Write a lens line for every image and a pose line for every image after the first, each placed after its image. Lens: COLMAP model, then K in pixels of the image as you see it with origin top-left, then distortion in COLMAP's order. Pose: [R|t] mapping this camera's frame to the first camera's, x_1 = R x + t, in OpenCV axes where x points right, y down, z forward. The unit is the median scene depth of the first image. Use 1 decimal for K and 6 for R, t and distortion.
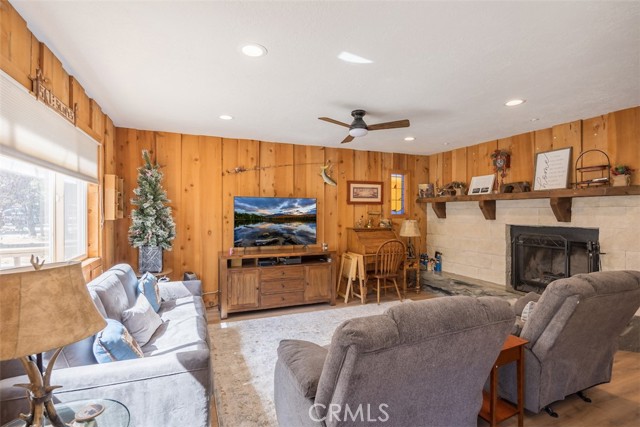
lens RADIAL K [[312.3, 0, 318.6], [0, 312.3, 215.0], [0, 0, 1]] dist [-0.002215, 0.000142]
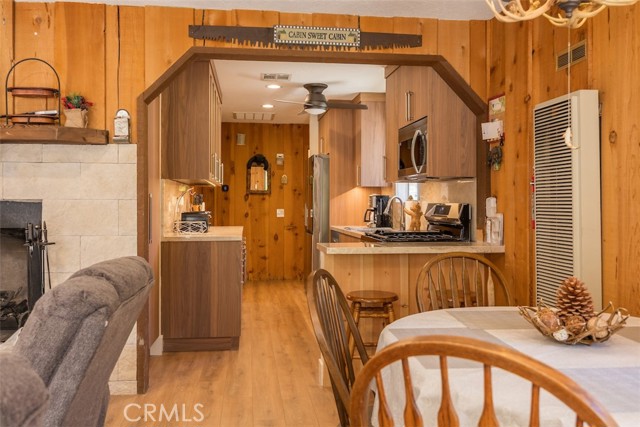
lens RADIAL K [[559.1, 0, 315.6], [0, 559.1, 202.9], [0, 0, 1]] dist [-0.000396, 0.001476]
pose [[0.270930, 0.002348, 0.962596, 0.045554], [0.006871, 0.999967, -0.004373, 0.044204], [-0.962575, 0.007799, 0.270905, 0.197613]]
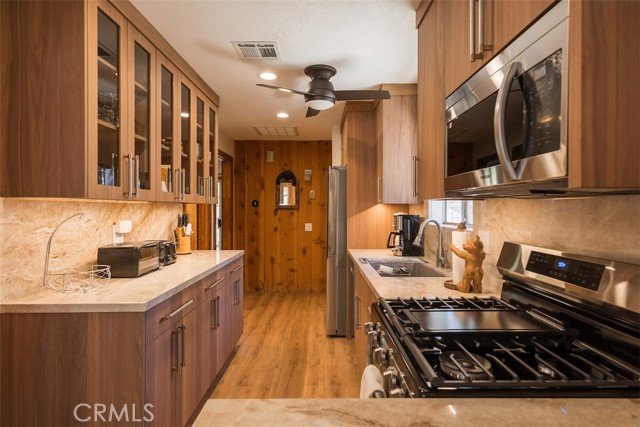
lens RADIAL K [[349.5, 0, 323.1], [0, 349.5, 209.2], [0, 0, 1]] dist [0.005489, 0.000208]
pose [[0.383142, 0.000731, 0.923689, 0.778572], [0.006922, 0.999969, -0.003663, 0.008366], [-0.923664, 0.007797, 0.383125, 0.318046]]
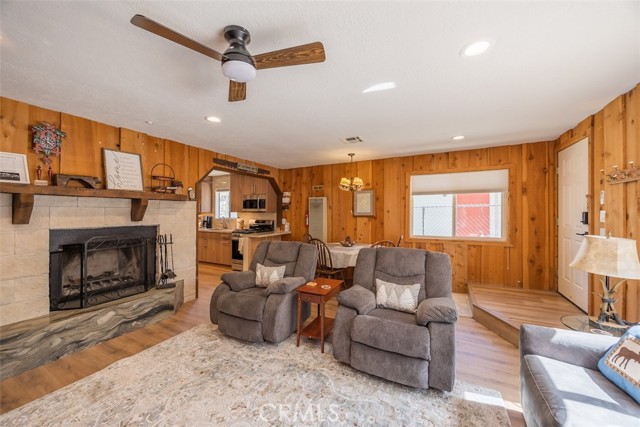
lens RADIAL K [[246.7, 0, 318.6], [0, 246.7, 216.3], [0, 0, 1]] dist [-0.000149, 0.000091]
pose [[-0.635860, -0.011122, 0.771724, -0.245931], [0.008273, 0.999741, 0.021224, -0.007335], [-0.771760, 0.019880, -0.635603, 0.915095]]
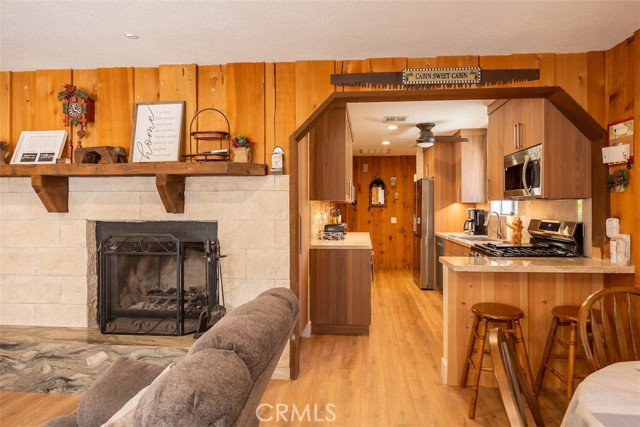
lens RADIAL K [[357.5, 0, 336.3], [0, 357.5, 206.5], [0, 0, 1]] dist [-0.000016, -0.001739]
pose [[0.456737, 0.004155, 0.889592, 0.235354], [0.008952, 0.999917, -0.009267, 0.015622], [-0.889557, 0.012196, 0.456662, 0.306585]]
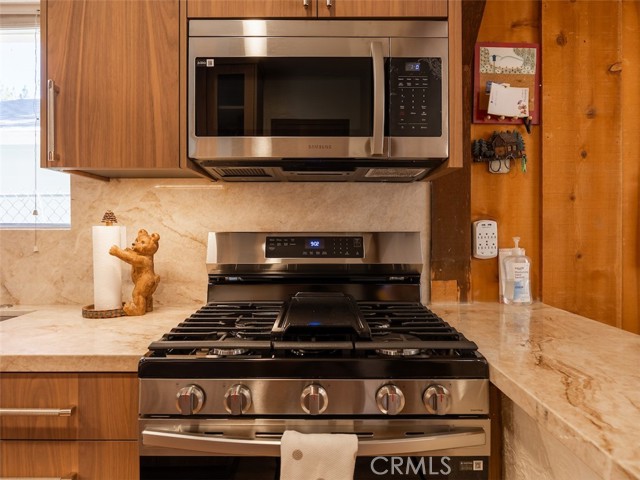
lens RADIAL K [[418.0, 0, 315.2], [0, 418.0, 230.9], [0, 0, 1]] dist [-0.004808, -0.001235]
pose [[-0.920756, 0.000668, 0.390139, 0.965416], [0.006608, 0.999882, 0.013883, 0.036280], [-0.390084, 0.015361, -0.920651, 0.567206]]
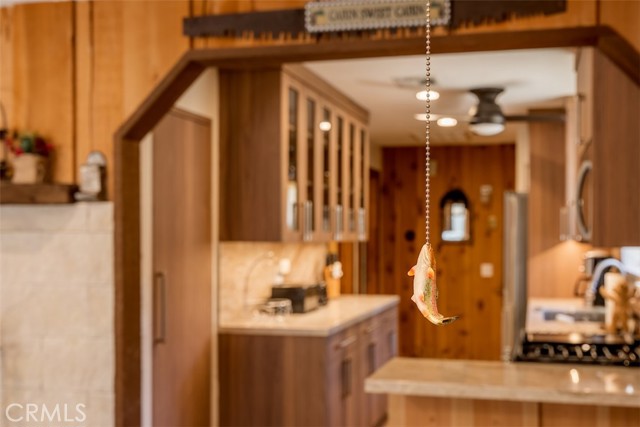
lens RADIAL K [[695.8, 0, 384.5], [0, 695.8, 233.6], [0, 0, 1]] dist [0.012173, 0.001853]
pose [[0.576690, 0.003436, 0.816956, 0.360673], [0.004230, 0.999965, -0.007192, -0.011838], [-0.816952, 0.007603, 0.576655, 0.056892]]
